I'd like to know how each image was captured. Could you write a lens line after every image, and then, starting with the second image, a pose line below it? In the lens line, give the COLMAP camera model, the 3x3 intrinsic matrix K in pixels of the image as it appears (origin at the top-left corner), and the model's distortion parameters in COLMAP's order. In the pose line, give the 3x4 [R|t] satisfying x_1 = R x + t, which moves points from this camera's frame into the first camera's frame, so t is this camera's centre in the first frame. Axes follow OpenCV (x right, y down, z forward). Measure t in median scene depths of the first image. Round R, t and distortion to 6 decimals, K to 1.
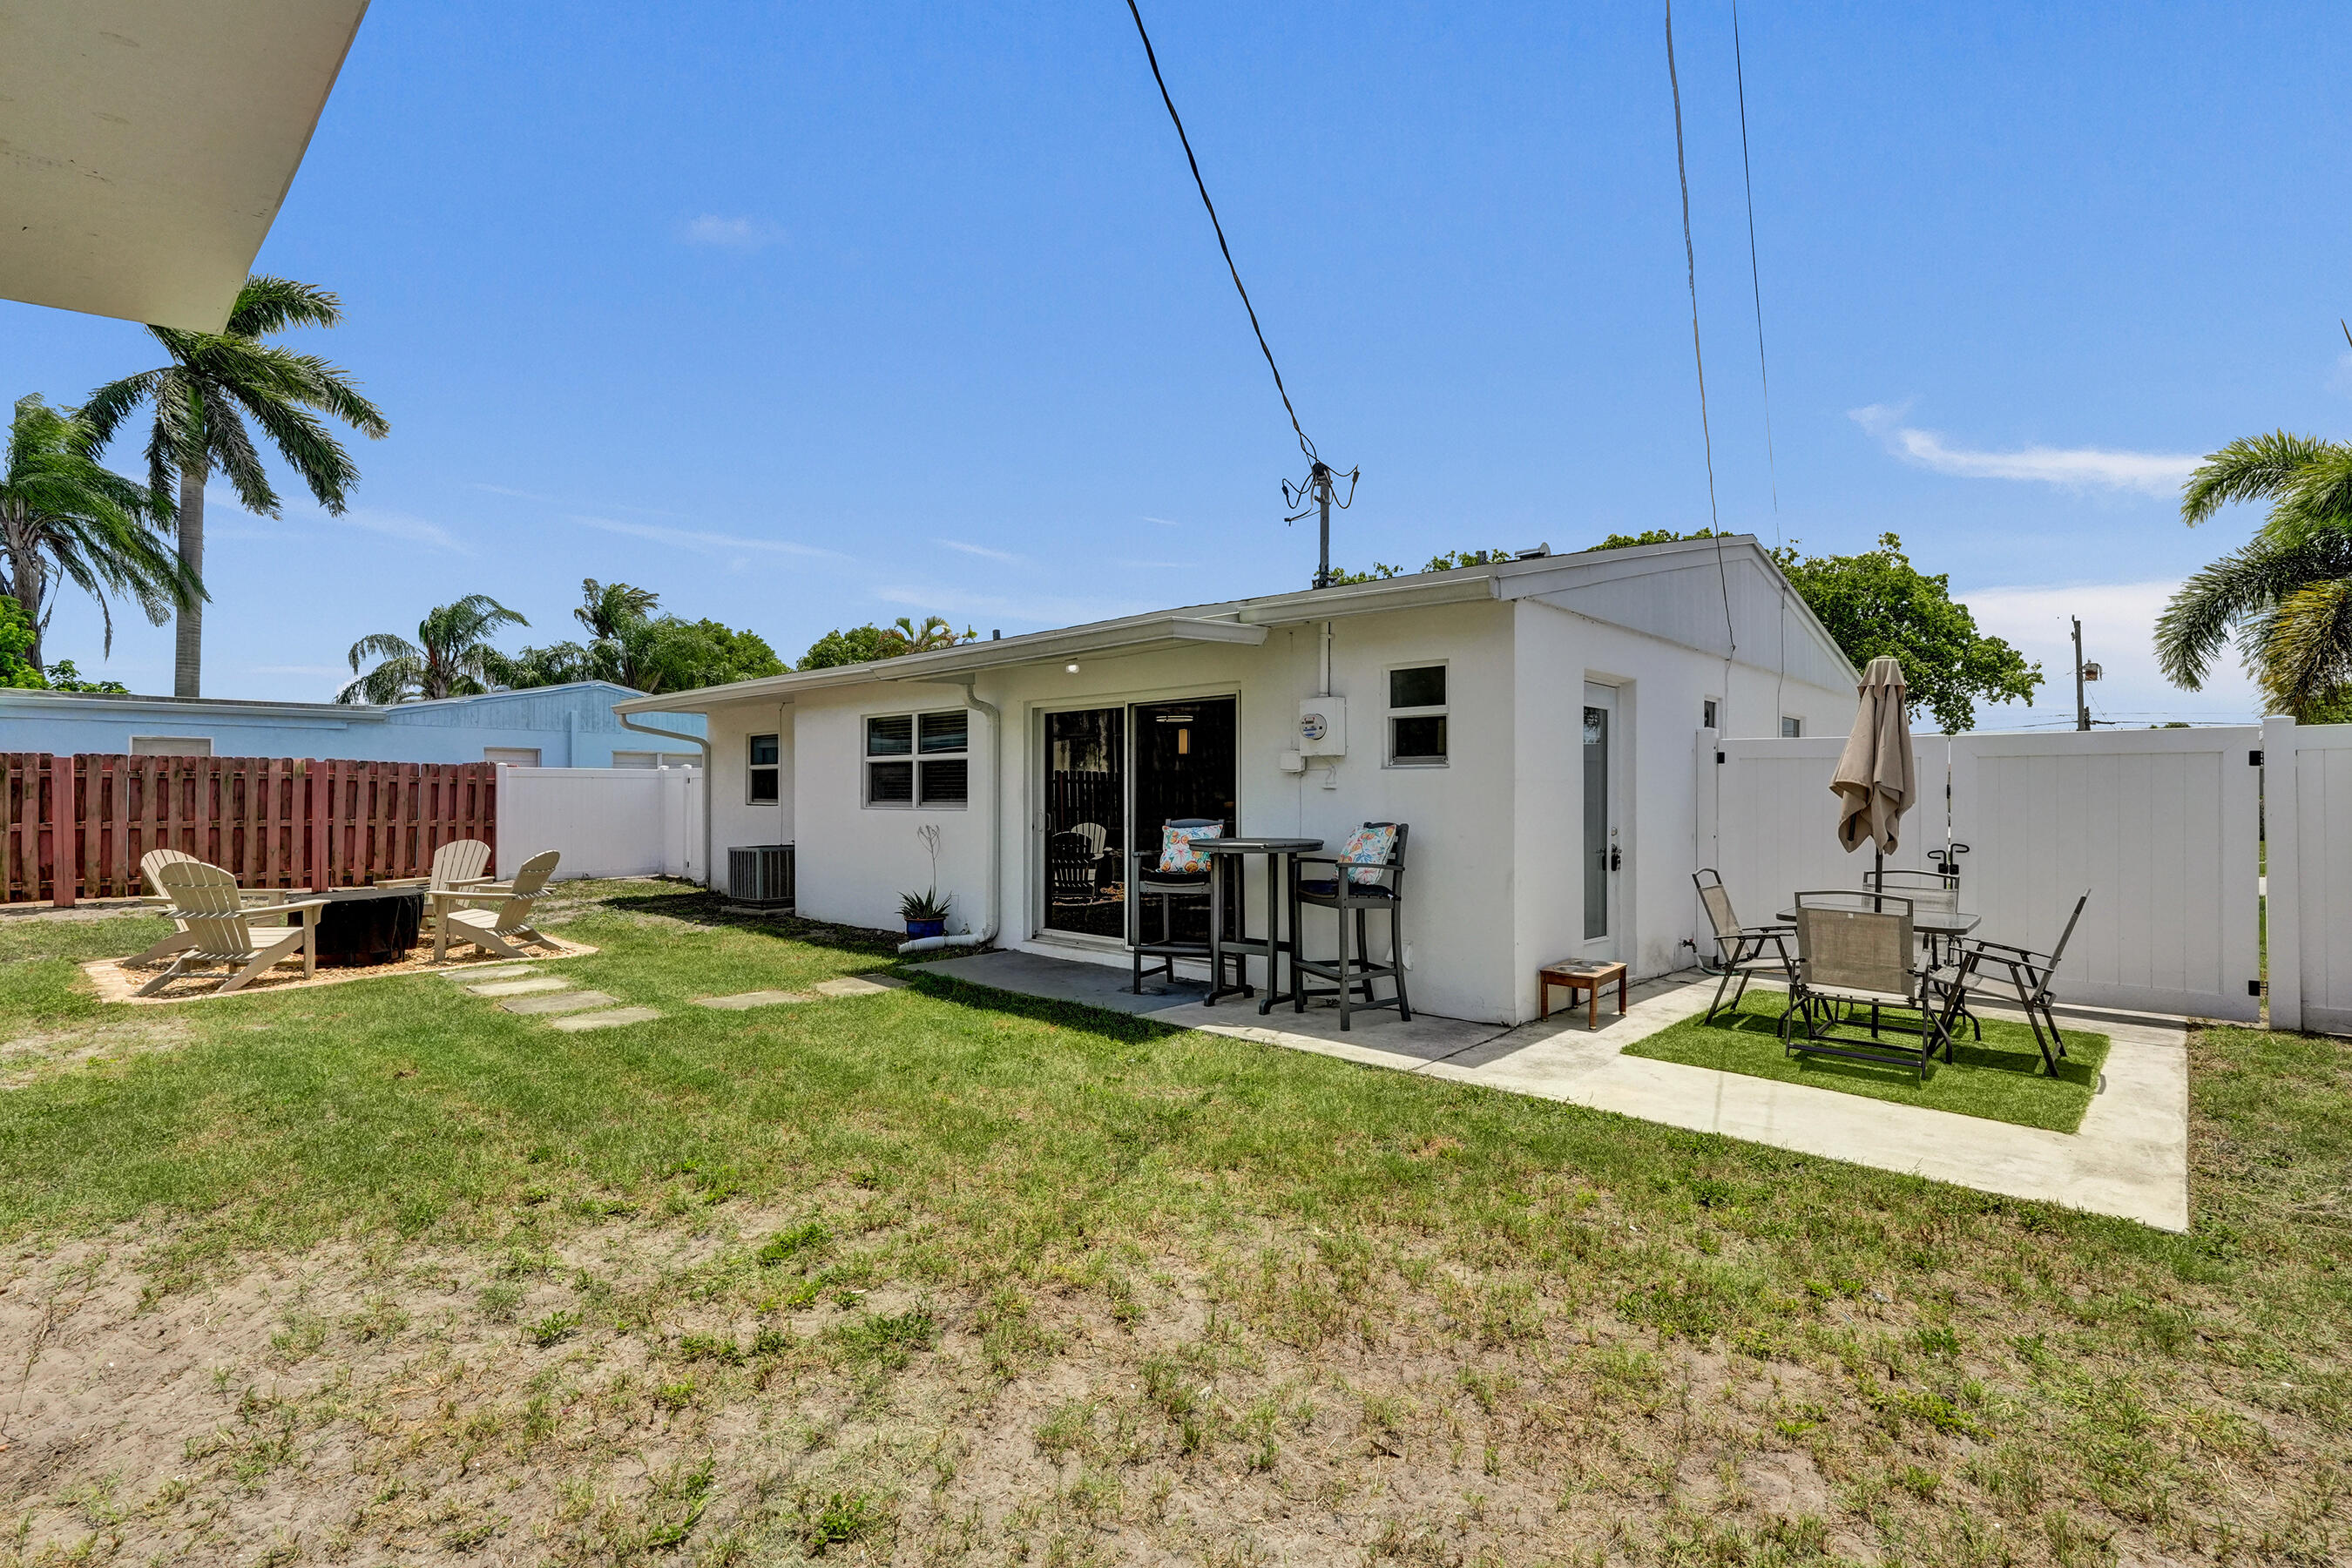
lens RADIAL K [[1060.3, 0, 1186.5], [0, 1060.3, 781.4], [0, 0, 1]] dist [-0.008447, 0.000495]
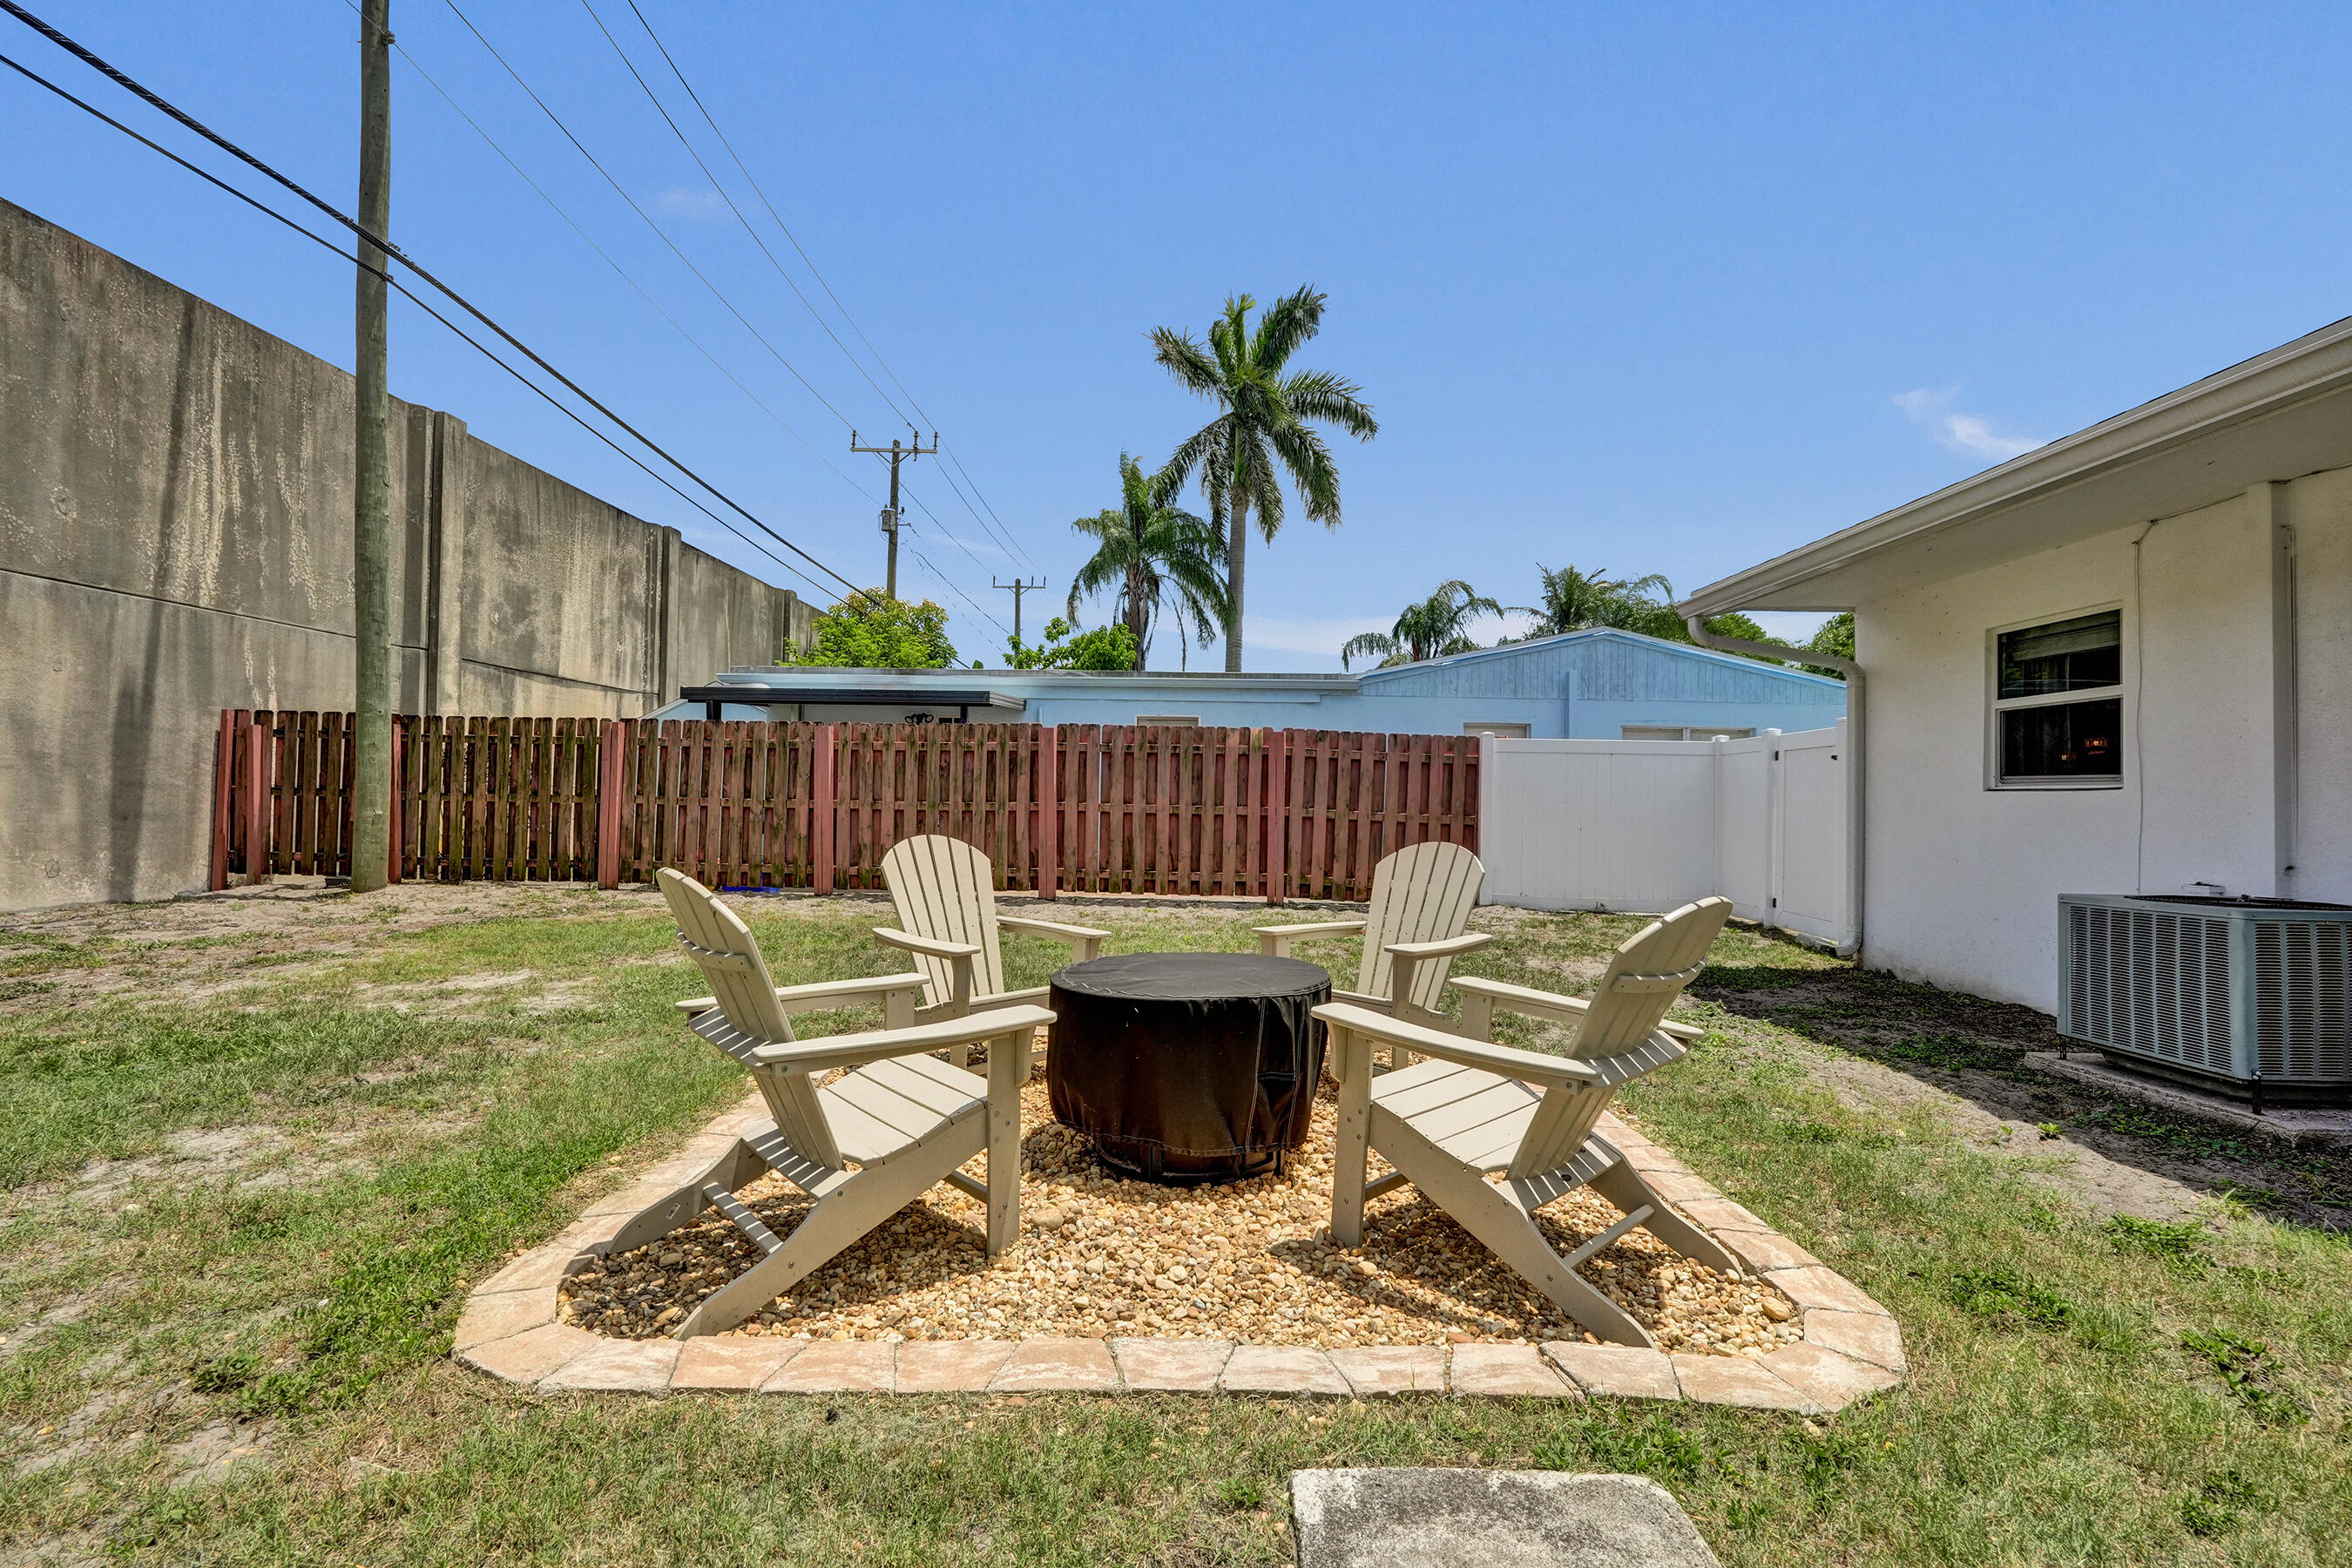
lens RADIAL K [[1053.8, 0, 1184.2], [0, 1053.8, 769.2], [0, 0, 1]] dist [0.018883, 0.000068]
pose [[0.669468, -0.007327, -0.742805, -0.301306], [-0.012672, 0.999693, -0.021282, 0.025672], [0.742733, 0.023661, 0.669170, 0.441260]]
